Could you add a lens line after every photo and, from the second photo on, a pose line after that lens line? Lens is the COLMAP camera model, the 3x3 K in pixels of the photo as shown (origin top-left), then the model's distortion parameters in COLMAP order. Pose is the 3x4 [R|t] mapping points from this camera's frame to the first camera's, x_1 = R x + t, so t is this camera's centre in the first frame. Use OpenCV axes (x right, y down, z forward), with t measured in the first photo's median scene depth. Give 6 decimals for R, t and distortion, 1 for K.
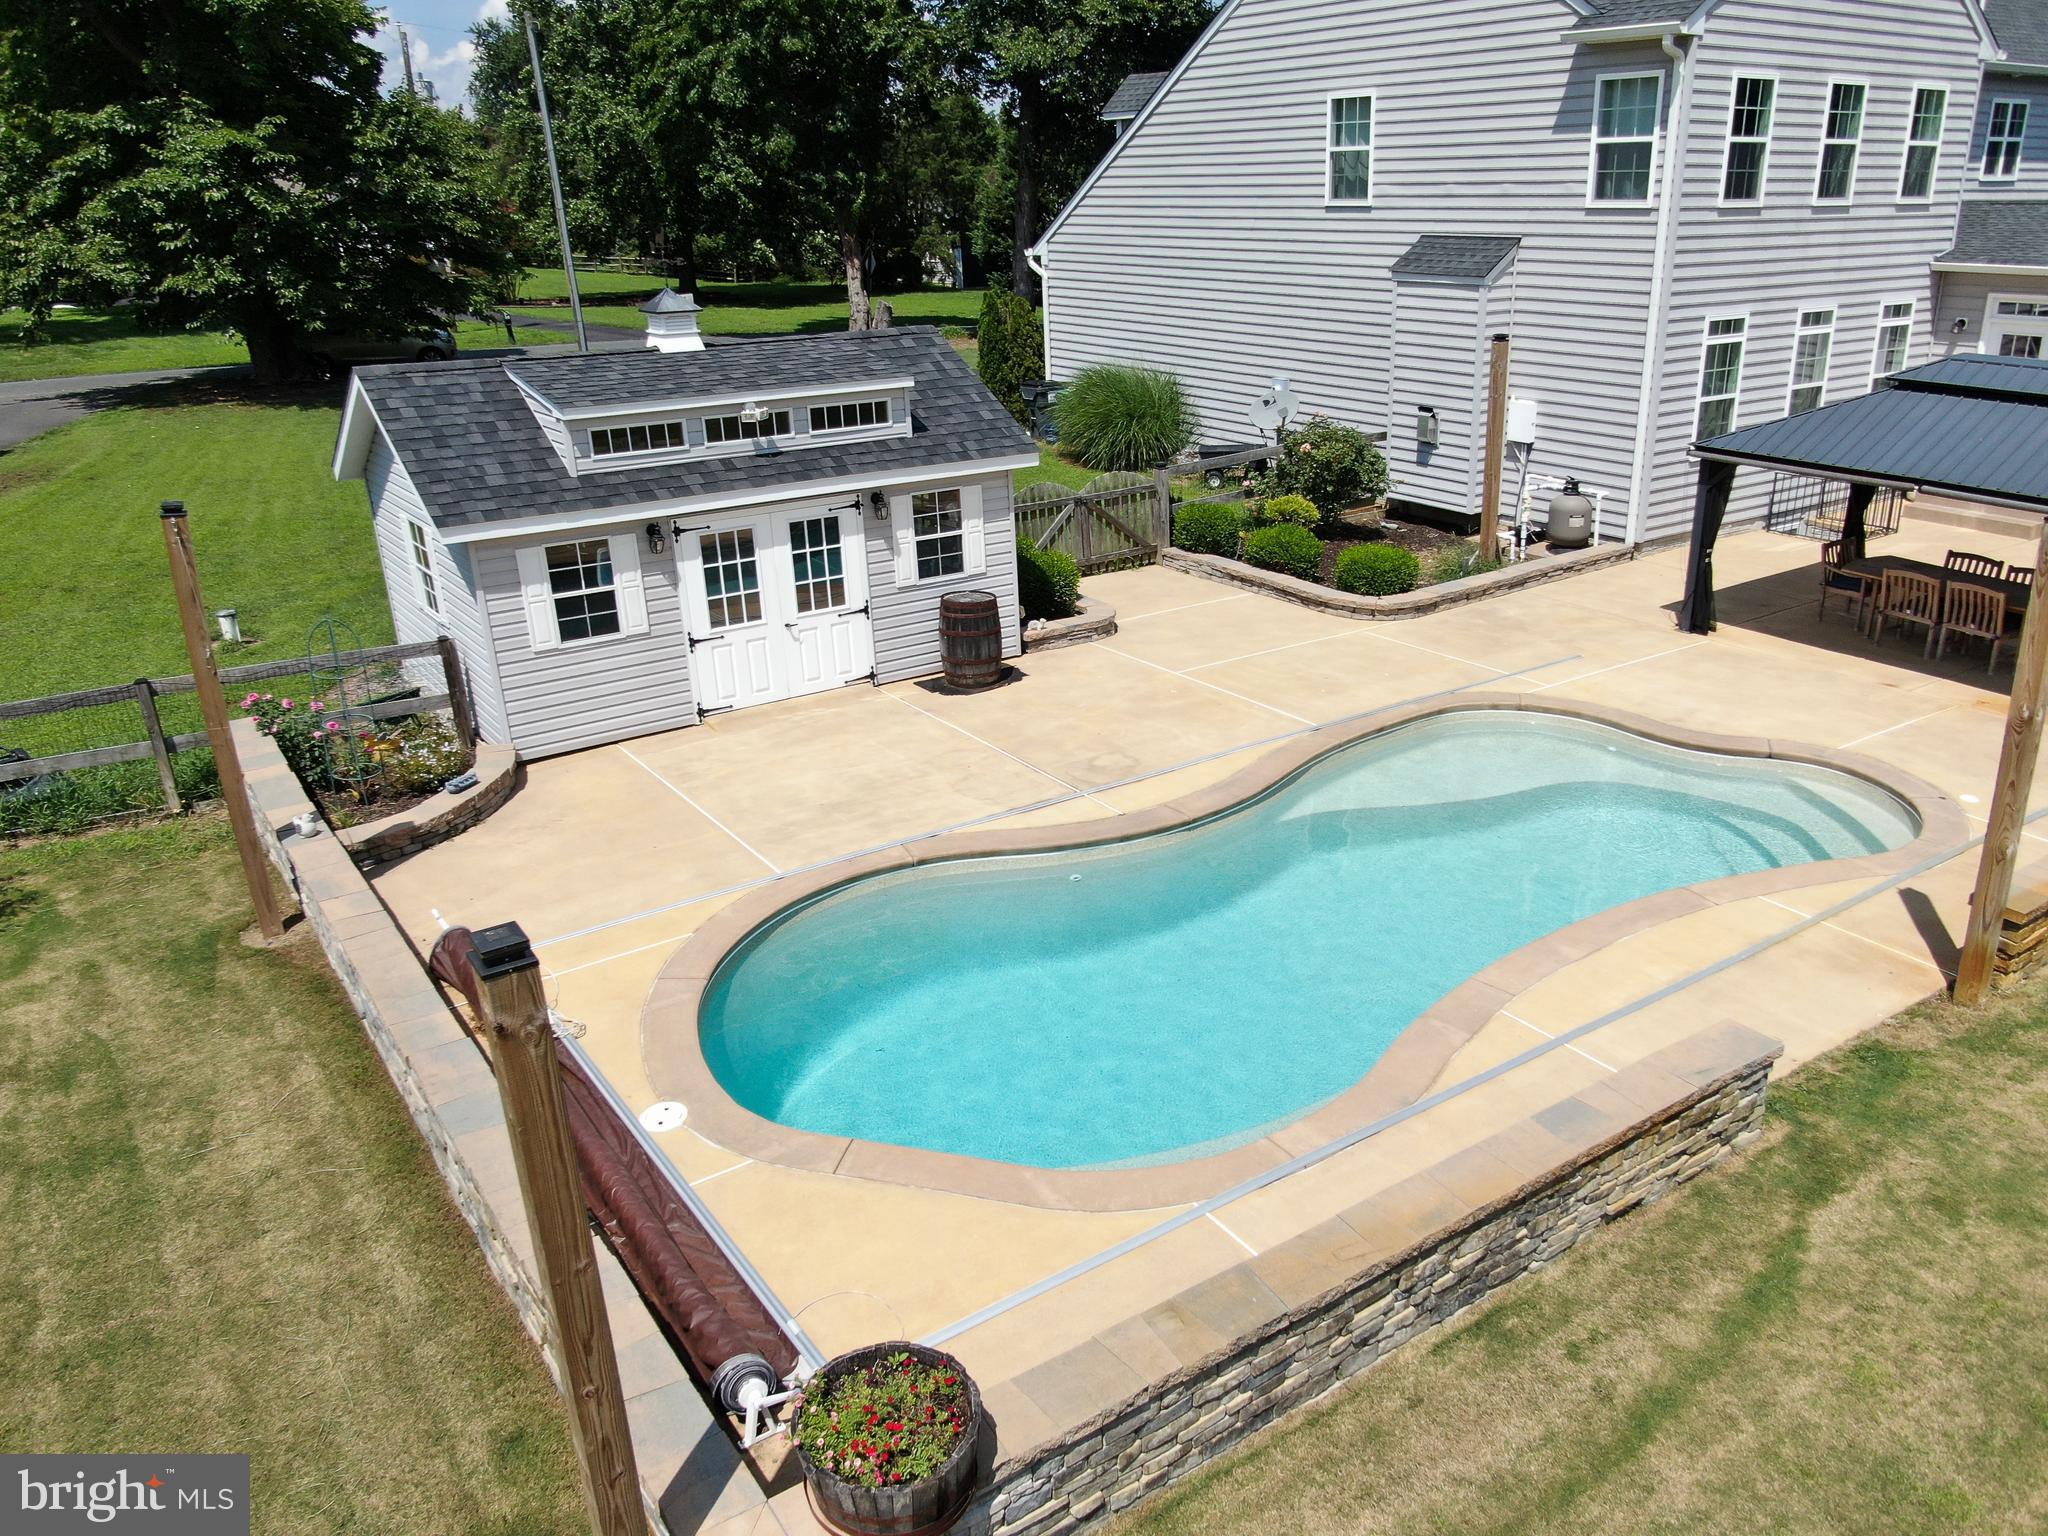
lens RADIAL K [[1495.4, 0, 1022.3], [0, 1495.4, 751.9], [0, 0, 1]] dist [-0.014652, 0.002346]
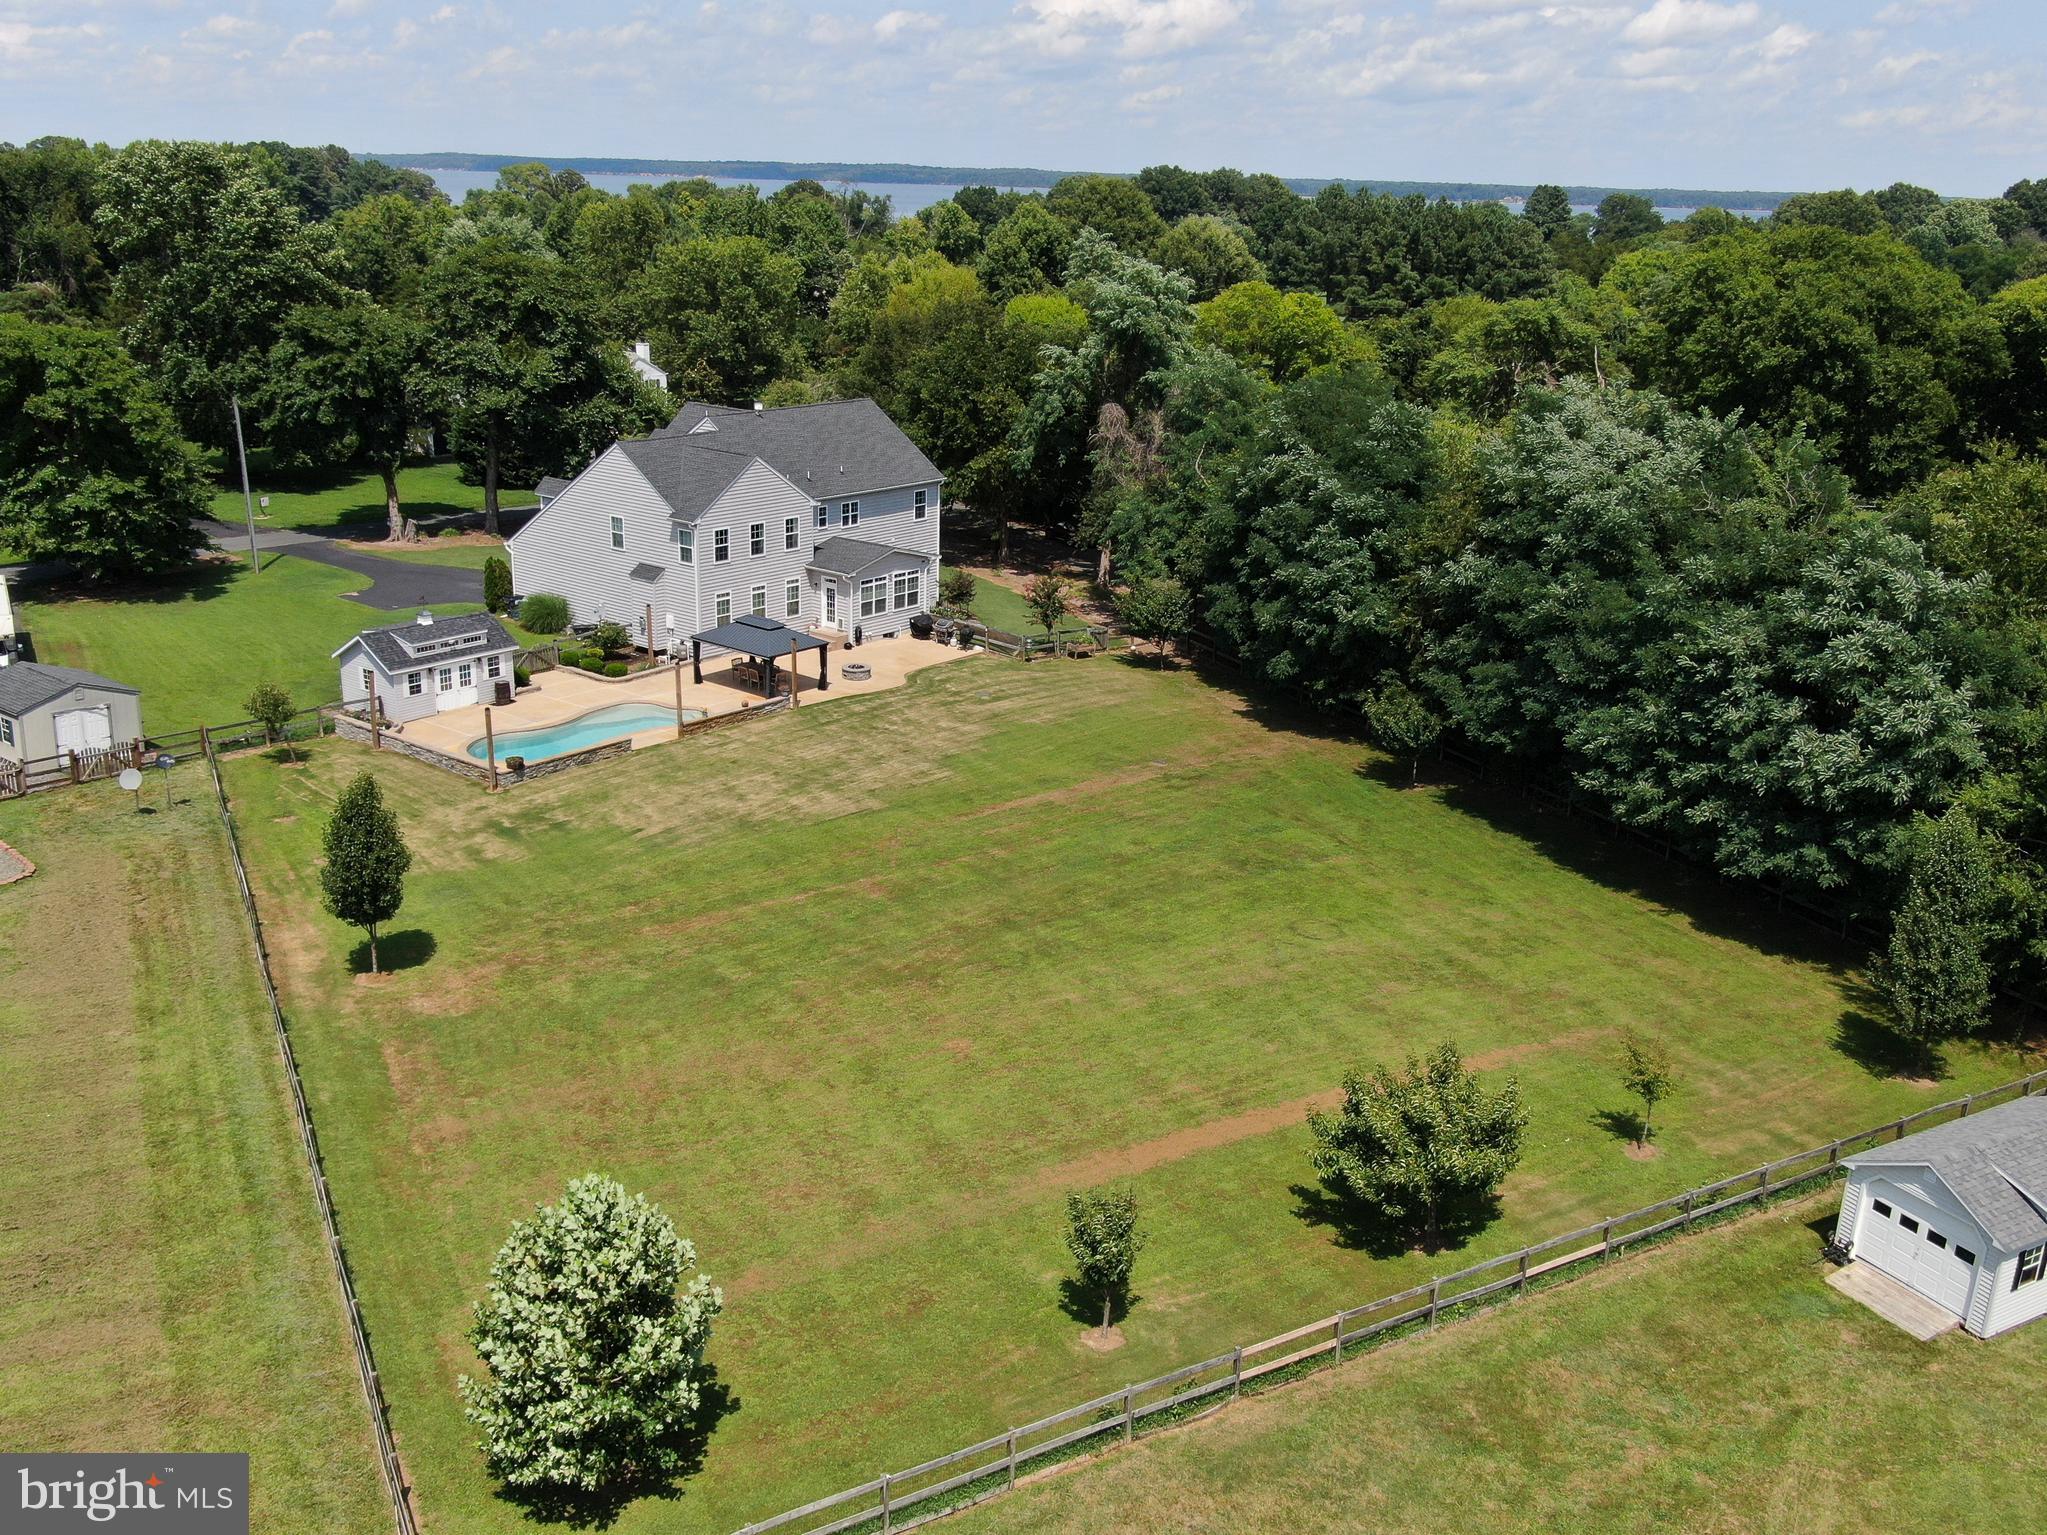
lens RADIAL K [[1852.4, 0, 1043.6], [0, 1852.4, 766.2], [0, 0, 1]] dist [-0.034869, 0.000000]
pose [[0.953995, -0.052501, 0.295191, -0.125772], [0.068695, 0.996633, -0.044752, 0.444801], [-0.291847, 0.062972, 0.954390, -4.156264]]
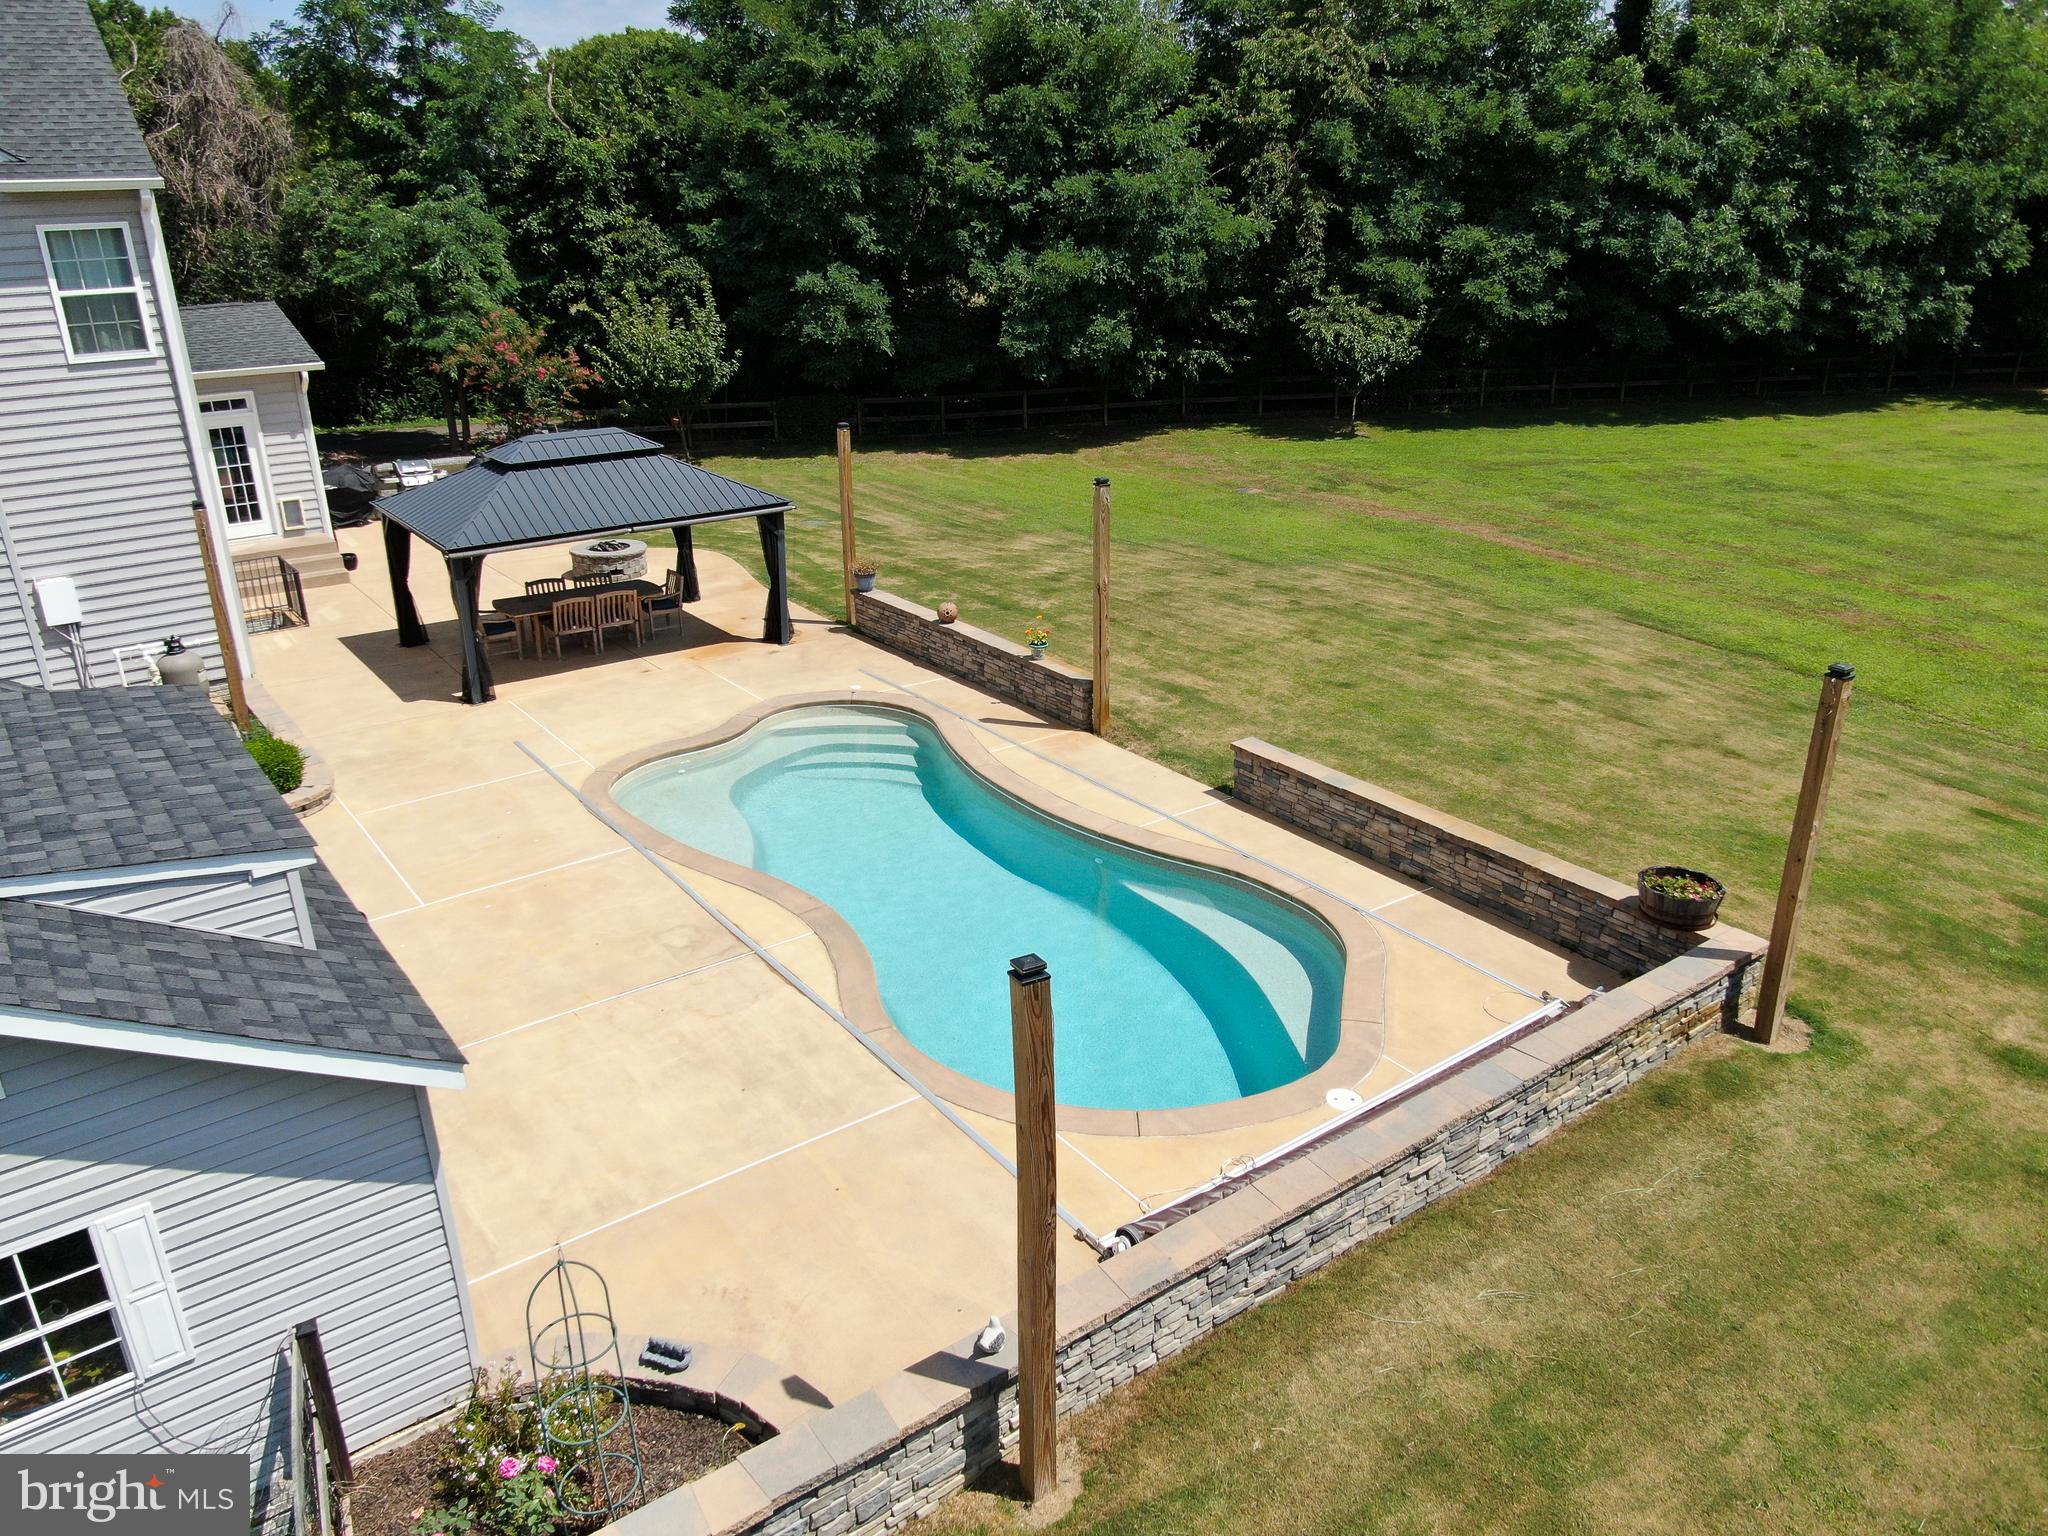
lens RADIAL K [[1495.4, 0, 1021.5], [0, 1495.4, 766.8], [0, 0, 1]] dist [-0.014652, 0.002346]
pose [[-0.025510, -0.357143, 0.933701, -0.739935], [0.371222, 0.863836, 0.340562, -0.306730], [-0.928194, 0.355298, 0.110543, 0.550061]]
